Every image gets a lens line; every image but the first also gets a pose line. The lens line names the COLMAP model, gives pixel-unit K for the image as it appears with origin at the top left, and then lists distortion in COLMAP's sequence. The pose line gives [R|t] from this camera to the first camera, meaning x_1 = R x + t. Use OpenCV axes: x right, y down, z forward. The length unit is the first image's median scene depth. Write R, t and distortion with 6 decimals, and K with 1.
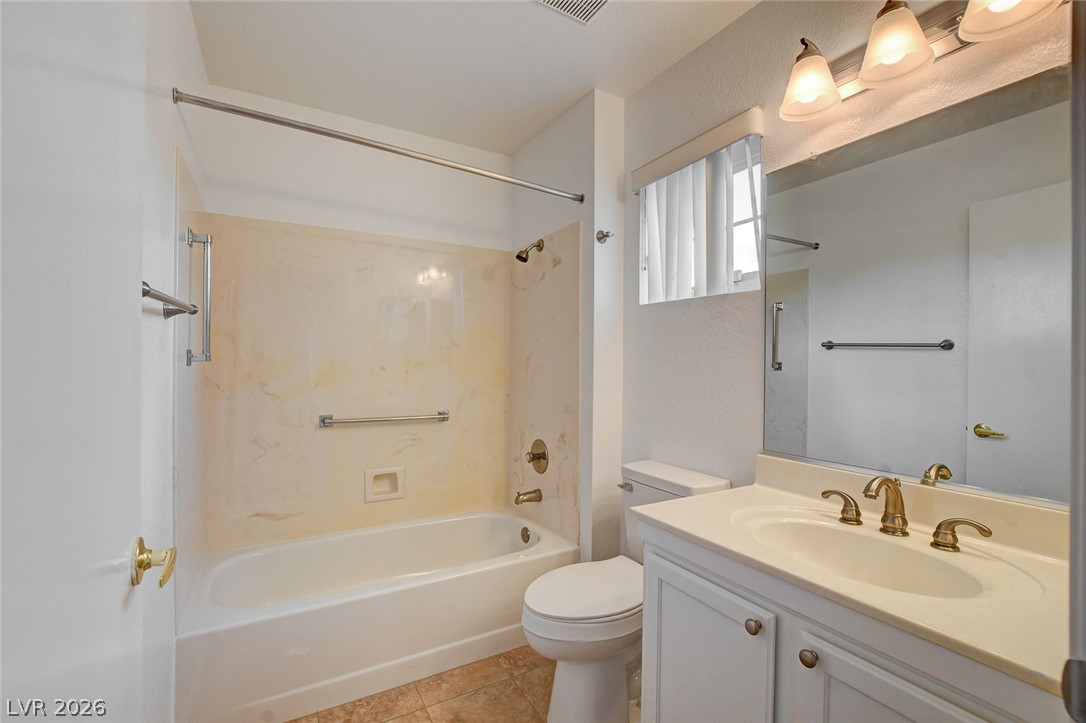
lens RADIAL K [[475.9, 0, 544.2], [0, 475.9, 361.8], [0, 0, 1]] dist [-0.026306, 0.005143]
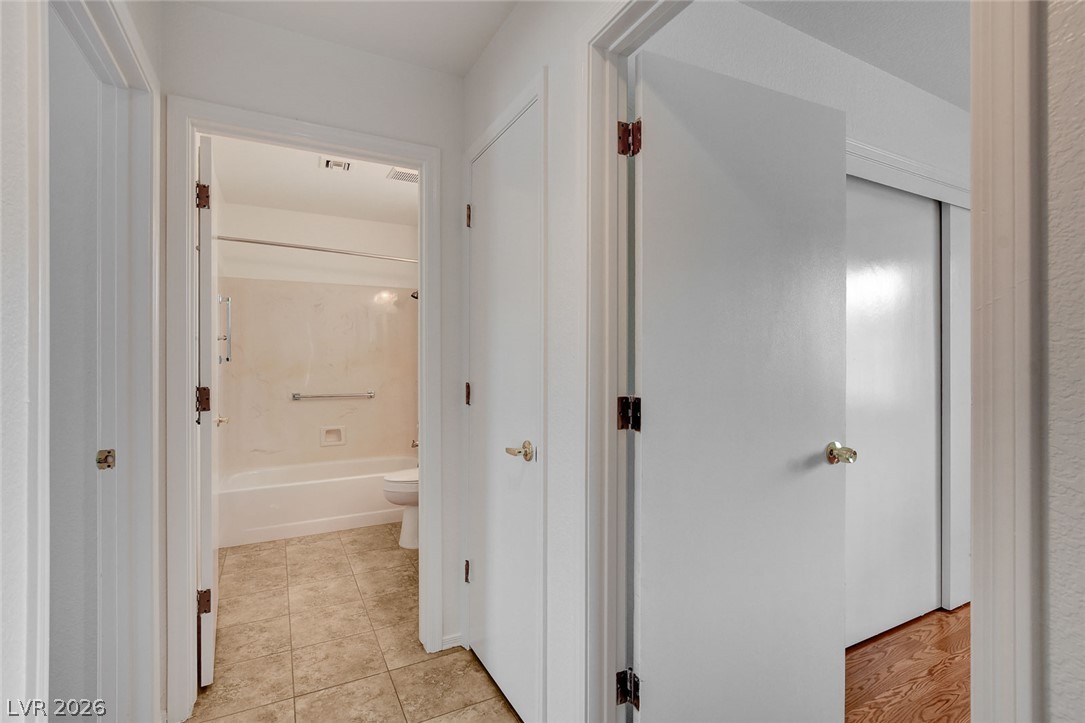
lens RADIAL K [[499.8, 0, 541.8], [0, 499.8, 357.8], [0, 0, 1]] dist [-0.004175, -0.000119]
pose [[0.999543, -0.010804, -0.028217, 0.437369], [0.010752, 0.999940, -0.002012, 0.000349], [0.028237, 0.001708, 0.999600, -0.706347]]
